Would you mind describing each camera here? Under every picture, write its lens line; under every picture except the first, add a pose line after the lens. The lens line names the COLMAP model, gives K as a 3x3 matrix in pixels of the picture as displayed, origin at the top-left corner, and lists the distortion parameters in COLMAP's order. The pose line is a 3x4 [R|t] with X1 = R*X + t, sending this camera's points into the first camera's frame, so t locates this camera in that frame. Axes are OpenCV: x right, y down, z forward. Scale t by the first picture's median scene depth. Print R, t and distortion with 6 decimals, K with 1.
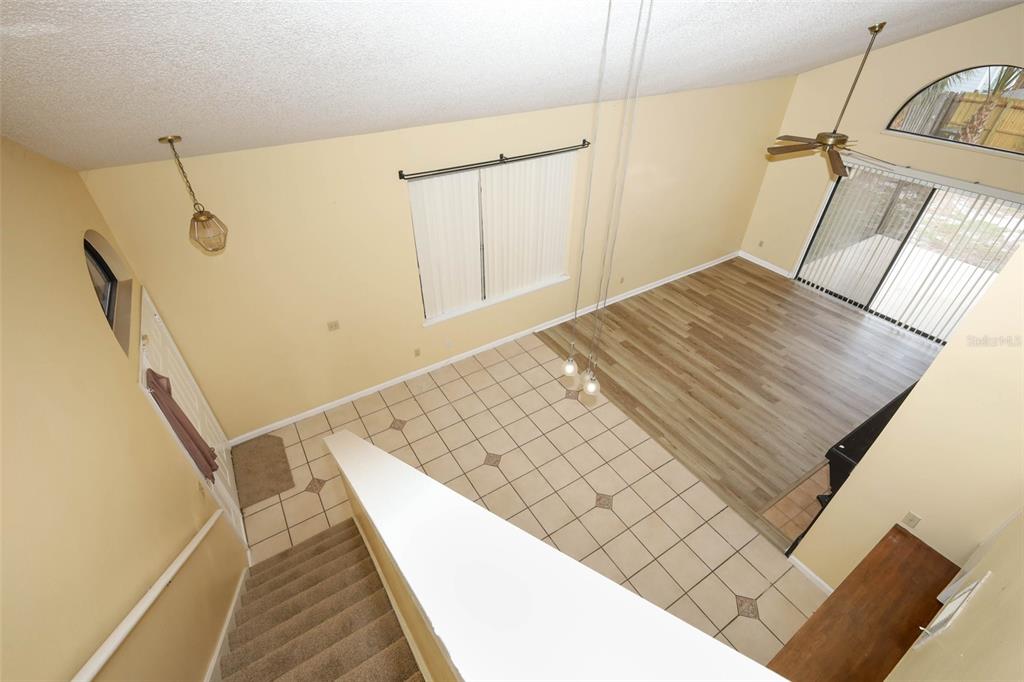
lens RADIAL K [[463.4, 0, 507.4], [0, 463.4, 341.7], [0, 0, 1]] dist [0.004757, 0.000277]
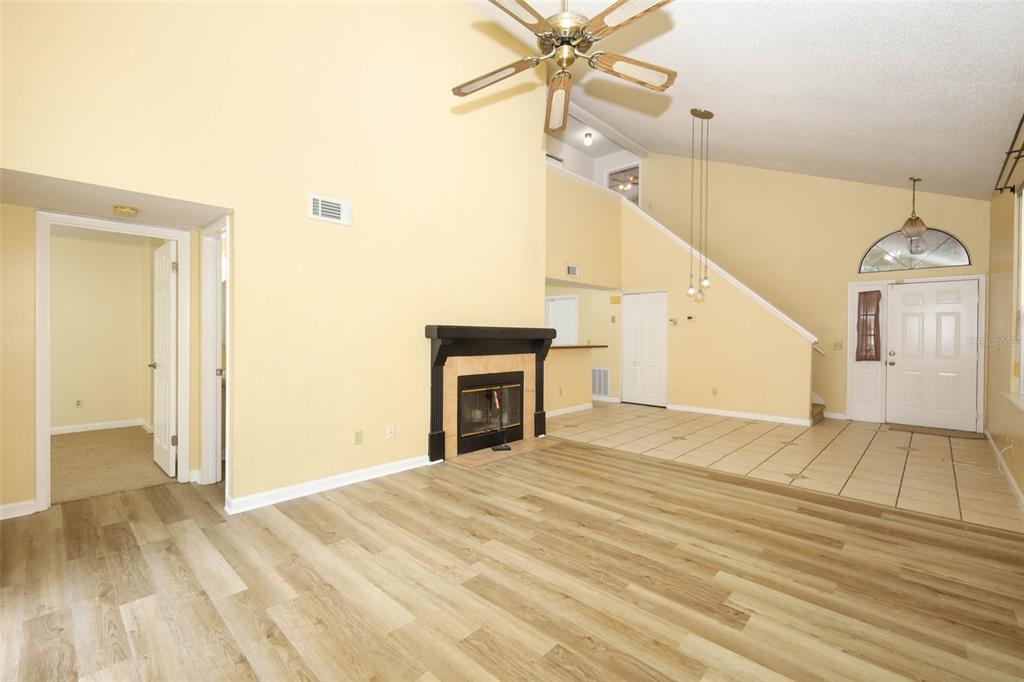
lens RADIAL K [[444.4, 0, 511.0], [0, 444.4, 338.7], [0, 0, 1]] dist [0.003006, 0.000531]
pose [[-0.969443, -0.005910, -0.245246, 0.719943], [-0.155695, 0.787385, 0.596477, -0.384225], [0.189578, 0.616434, -0.764245, 1.280241]]
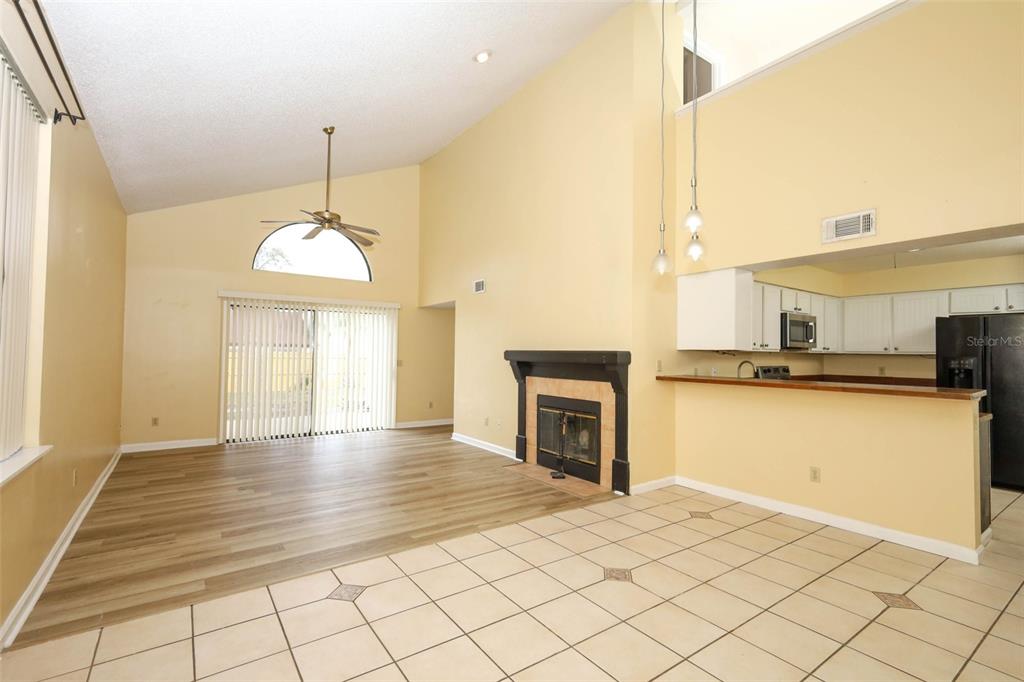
lens RADIAL K [[463.4, 0, 507.4], [0, 463.4, 341.7], [0, 0, 1]] dist [0.004757, 0.000277]
pose [[-0.052433, 0.025996, 0.998286, -0.293388], [0.598690, 0.800911, 0.010589, 0.012727], [-0.799263, 0.598219, -0.057558, 0.751494]]
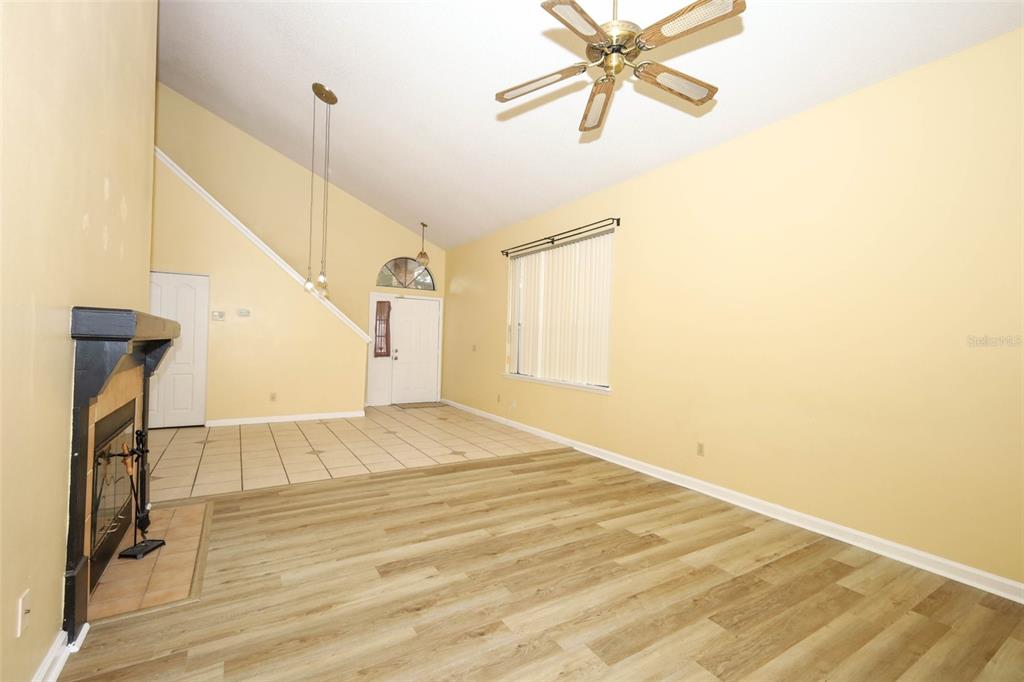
lens RADIAL K [[444.4, 0, 511.0], [0, 444.4, 338.7], [0, 0, 1]] dist [0.003006, 0.000531]
pose [[-0.005670, -0.008362, -0.999949, 0.964148], [-0.629923, 0.776652, -0.002923, -0.112931], [0.776637, 0.629875, -0.009671, 0.927351]]
